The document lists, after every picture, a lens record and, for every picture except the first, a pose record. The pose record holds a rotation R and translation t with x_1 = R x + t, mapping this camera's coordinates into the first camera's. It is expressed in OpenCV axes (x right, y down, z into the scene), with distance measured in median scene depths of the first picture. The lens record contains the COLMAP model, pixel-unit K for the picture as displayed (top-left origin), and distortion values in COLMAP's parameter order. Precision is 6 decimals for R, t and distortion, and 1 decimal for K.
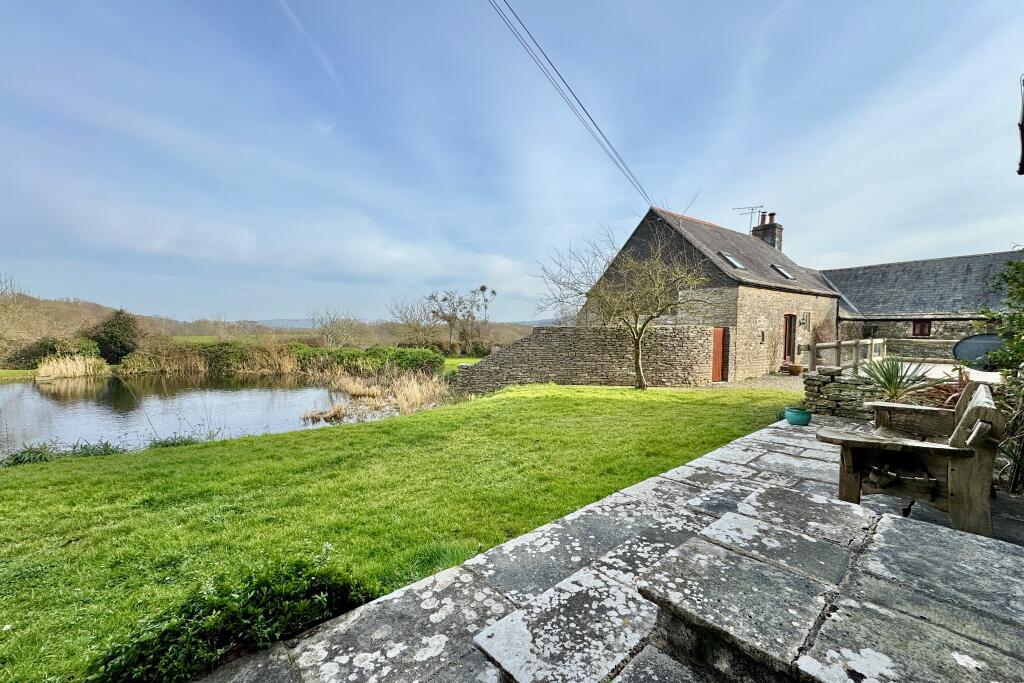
lens RADIAL K [[406.3, 0, 509.0], [0, 406.3, 352.9], [0, 0, 1]] dist [-0.000622, -0.000136]
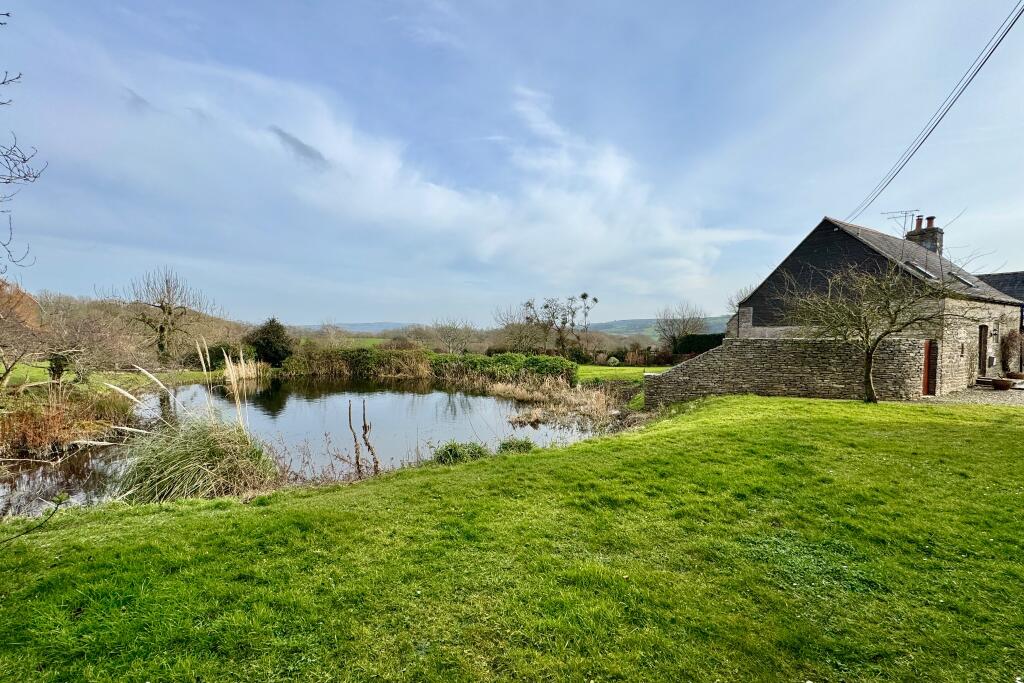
lens RADIAL K [[406.3, 0, 509.0], [0, 406.3, 352.9], [0, 0, 1]] dist [-0.000622, -0.000136]
pose [[0.994024, 0.007226, -0.108923, -0.225707], [-0.008231, 0.999928, -0.008779, -0.008796], [0.108851, 0.009624, 0.994011, -0.049016]]
